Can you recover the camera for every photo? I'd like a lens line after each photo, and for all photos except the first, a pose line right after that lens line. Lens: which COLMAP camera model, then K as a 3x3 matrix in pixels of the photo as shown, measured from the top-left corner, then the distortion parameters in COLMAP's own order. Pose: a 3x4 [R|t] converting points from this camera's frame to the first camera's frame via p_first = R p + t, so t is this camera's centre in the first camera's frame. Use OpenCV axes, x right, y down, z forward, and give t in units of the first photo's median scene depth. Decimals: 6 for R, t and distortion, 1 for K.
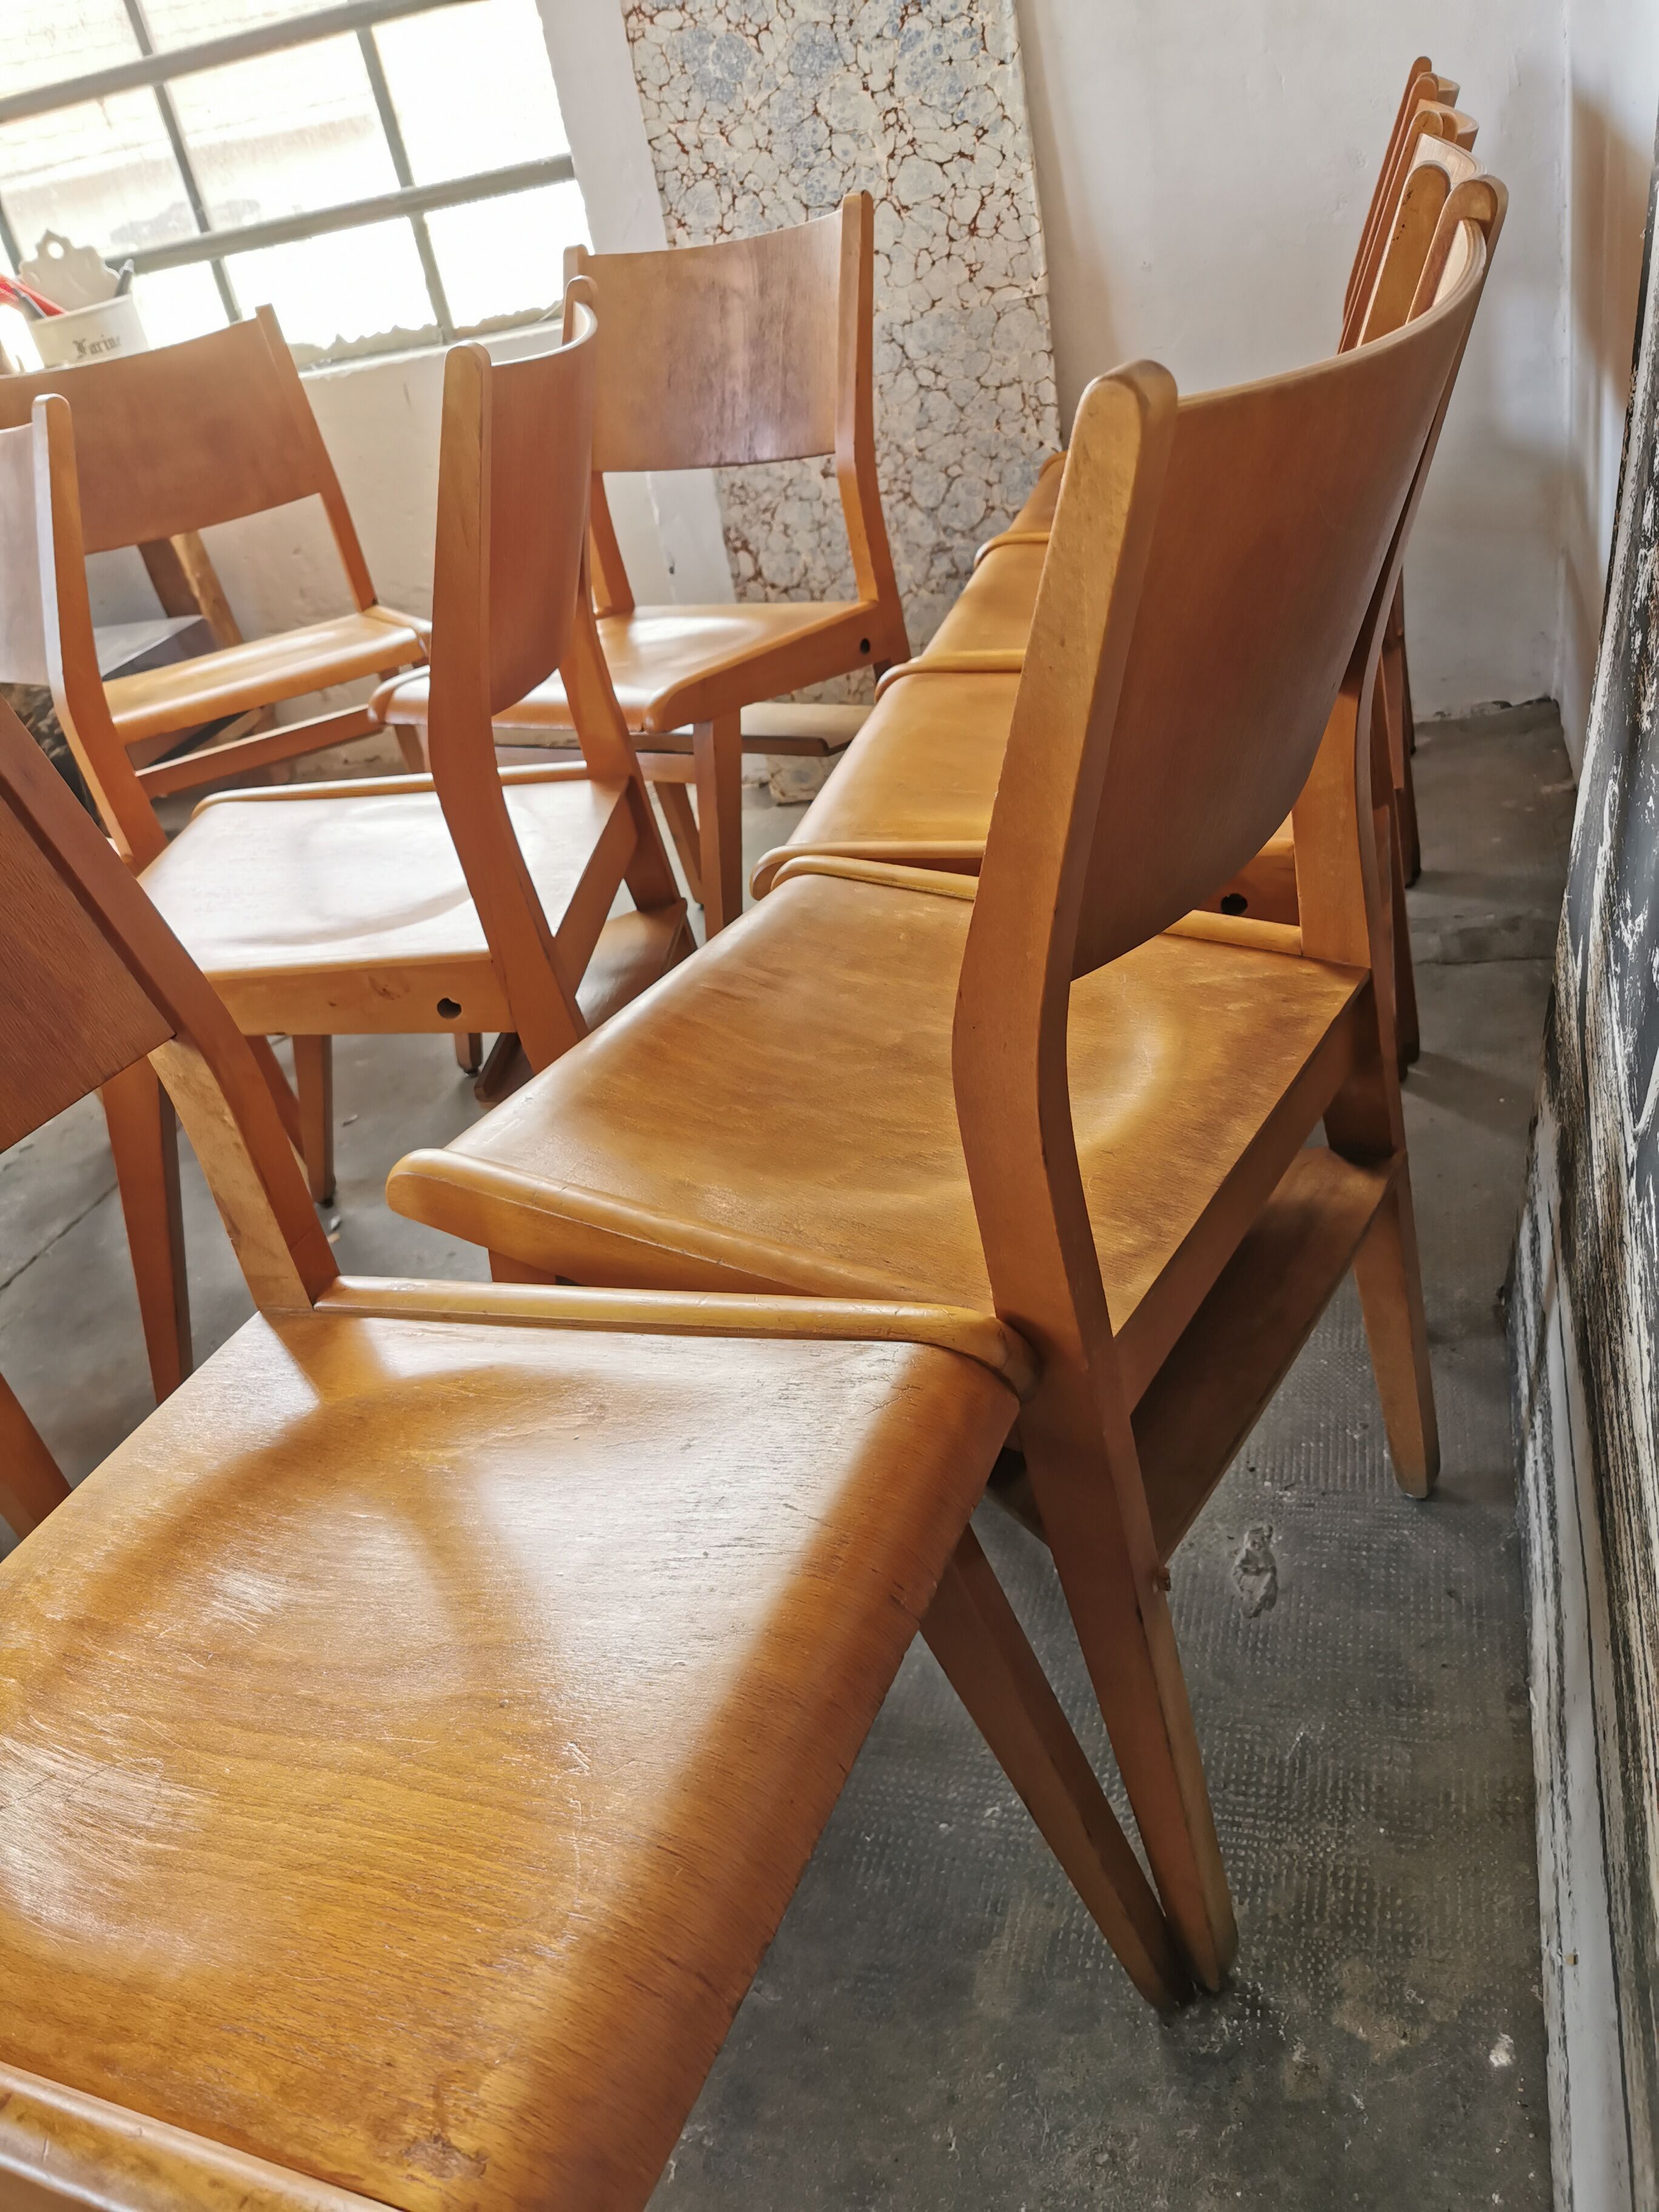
lens RADIAL K [[1695.3, 0, 830.8], [0, 1695.3, 1100.5], [0, 0, 1]] dist [0.109324, -0.182194]
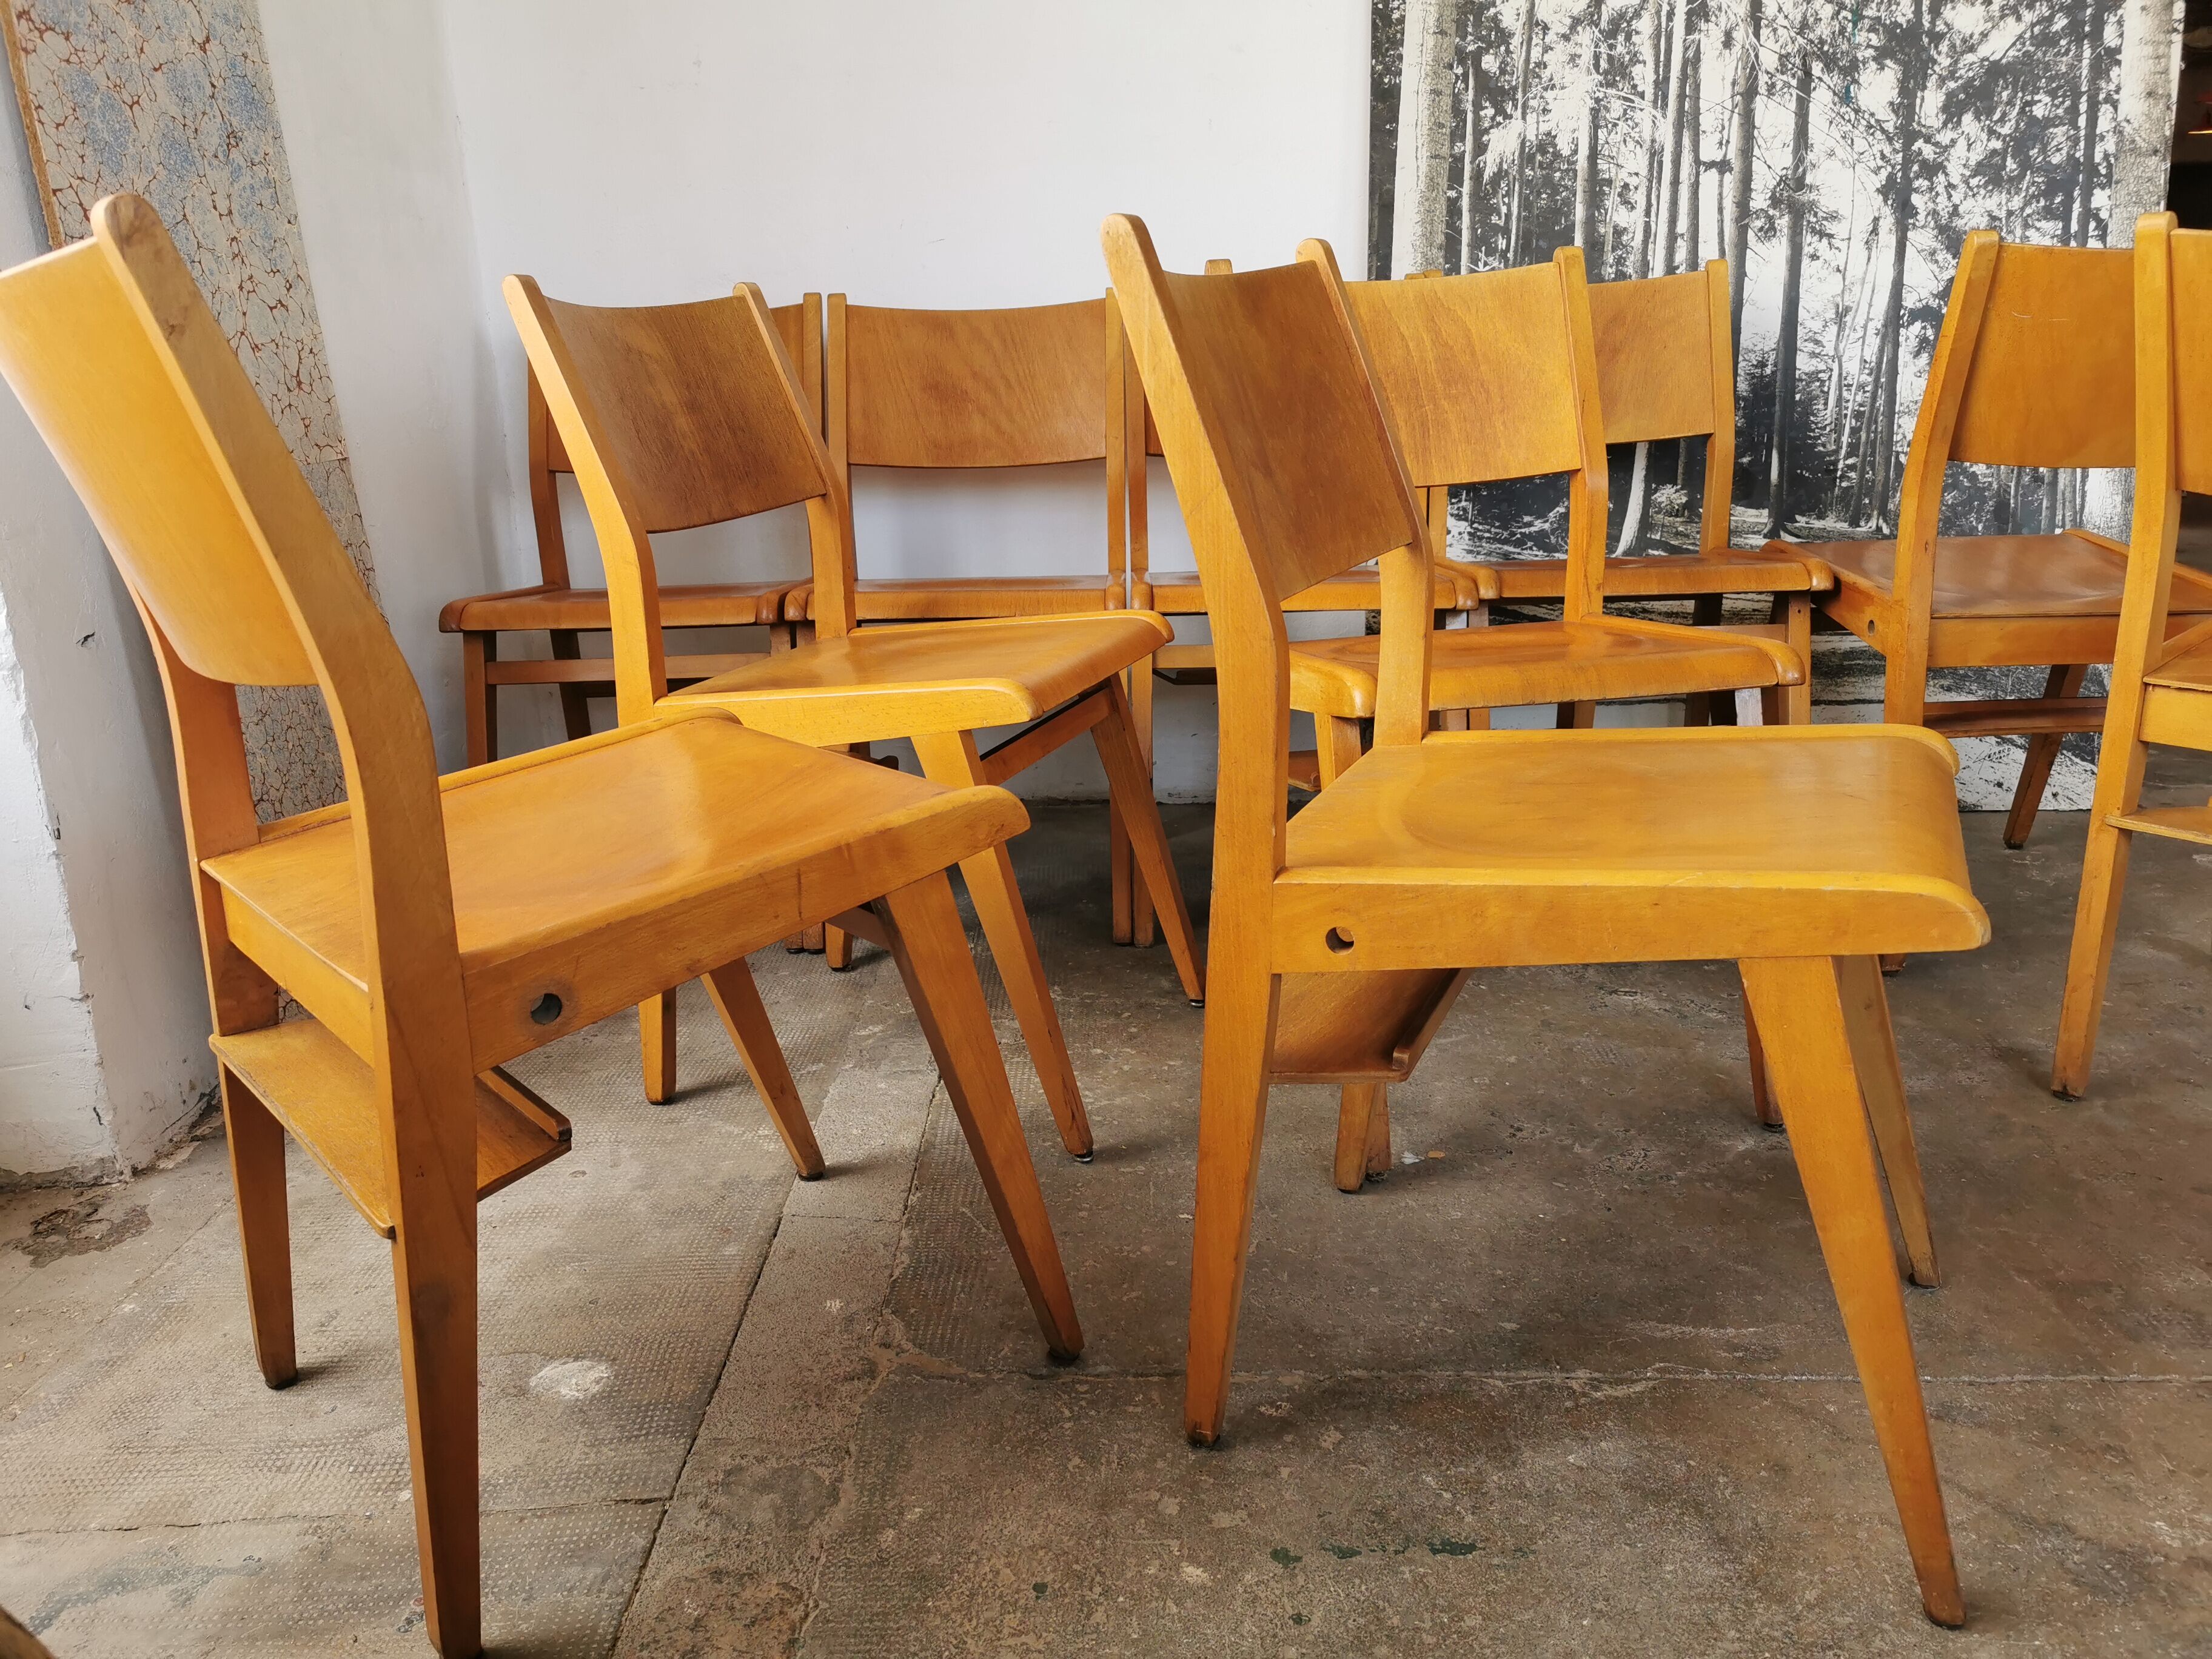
lens RADIAL K [[1688.3, 0, 1098.5], [0, 1688.3, 831.2], [0, 0, 1]] dist [0.099997, -0.170729]
pose [[-0.236130, -0.078521, 0.968544, -0.878262], [0.554639, 0.807527, 0.200687, -0.267586], [-0.797884, 0.584580, -0.147130, 0.934149]]
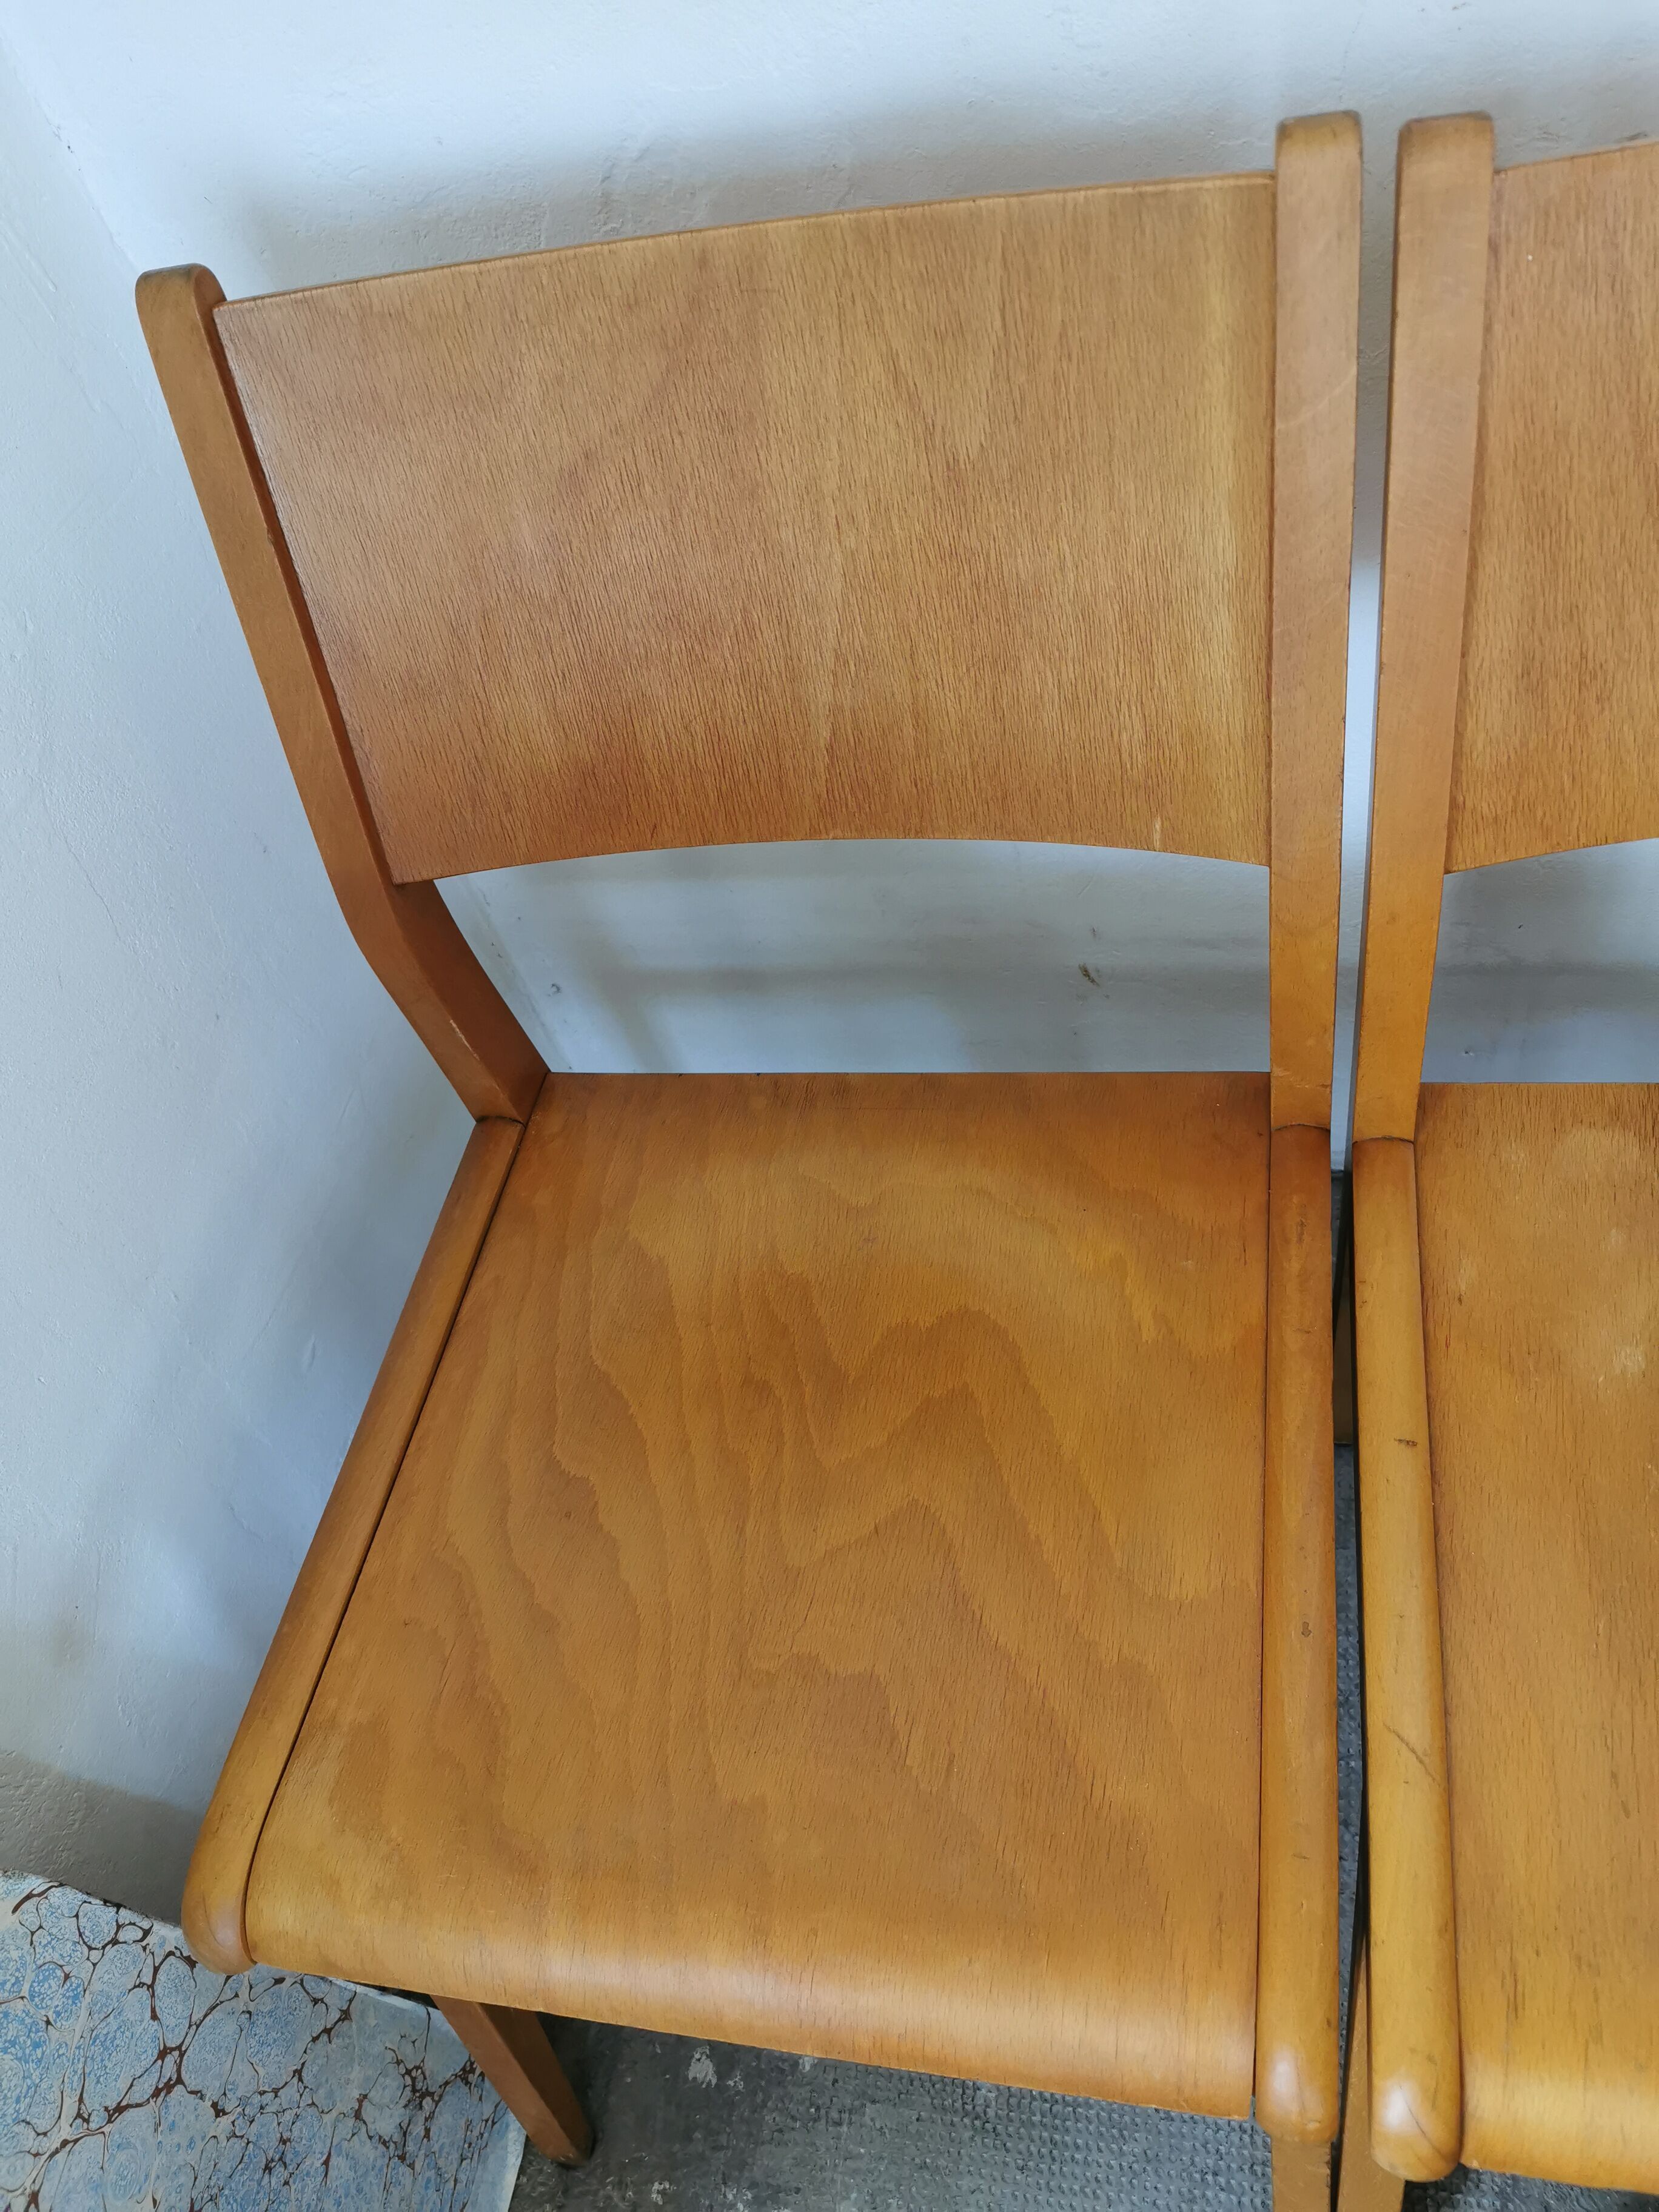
lens RADIAL K [[1703.4, 0, 830.2], [0, 1703.4, 1101.0], [0, 0, 1]] dist [0.030352, -0.050954]
pose [[-0.057487, -0.663224, 0.746210, -0.002812], [0.688280, 0.515093, 0.510833, -0.521220], [-0.723164, 0.542968, 0.426872, 0.739029]]
